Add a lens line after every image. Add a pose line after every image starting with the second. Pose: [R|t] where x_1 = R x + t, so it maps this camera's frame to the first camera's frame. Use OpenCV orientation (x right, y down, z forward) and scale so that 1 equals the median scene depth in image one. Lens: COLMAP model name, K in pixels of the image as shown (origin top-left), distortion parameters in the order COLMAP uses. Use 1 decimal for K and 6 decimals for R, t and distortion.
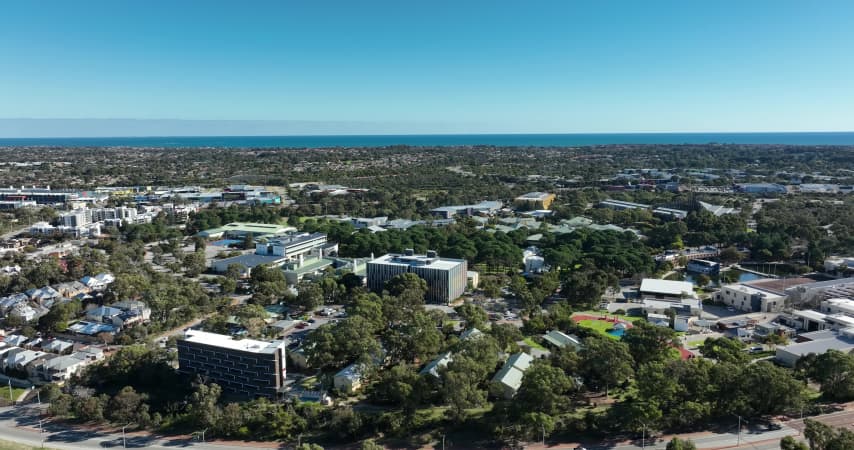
lens RADIAL K [[598.3, 0, 431.1], [0, 598.3, 223.9], [0, 0, 1]] dist [-0.001050, 0.012344]
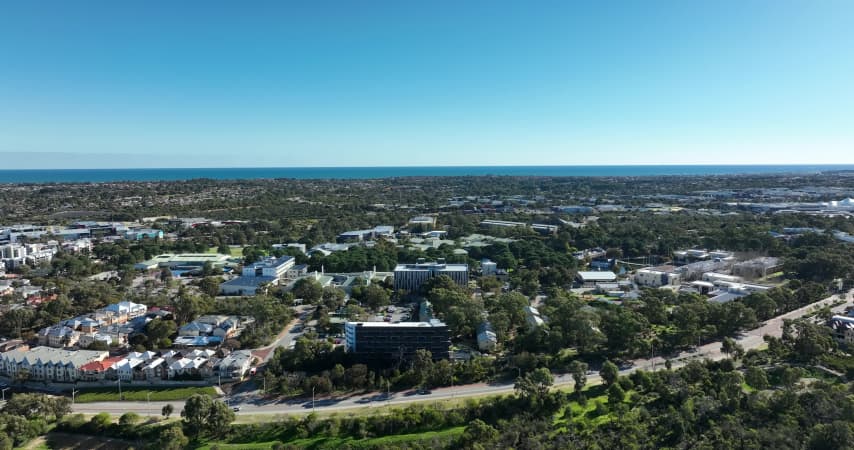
lens RADIAL K [[598.3, 0, 431.1], [0, 598.3, 223.9], [0, 0, 1]] dist [-0.001050, 0.012344]
pose [[0.932325, -0.034924, 0.359931, -0.278623], [0.054731, 0.997487, -0.044985, 0.017324], [-0.357456, 0.061640, 0.931894, -0.089532]]
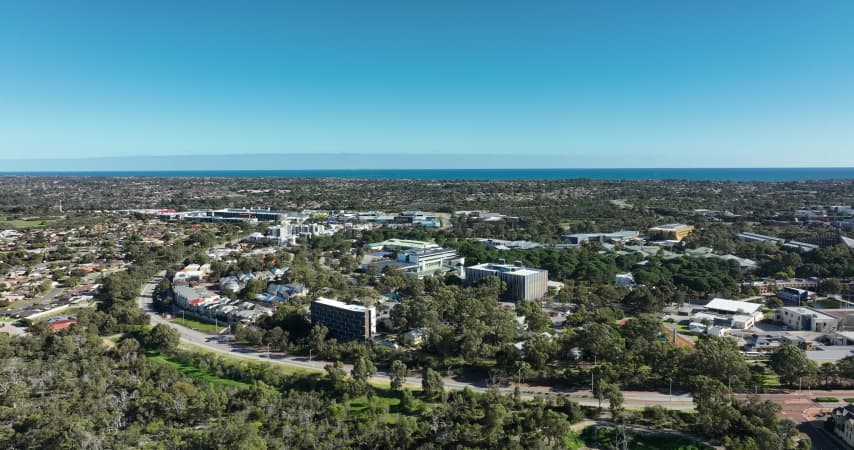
lens RADIAL K [[598.3, 0, 431.1], [0, 598.3, 223.9], [0, 0, 1]] dist [-0.001050, 0.012344]
pose [[0.949515, 0.032927, -0.311990, 0.127349], [-0.050052, 0.997638, -0.047041, 0.021416], [0.309704, 0.060282, 0.948920, -0.135235]]
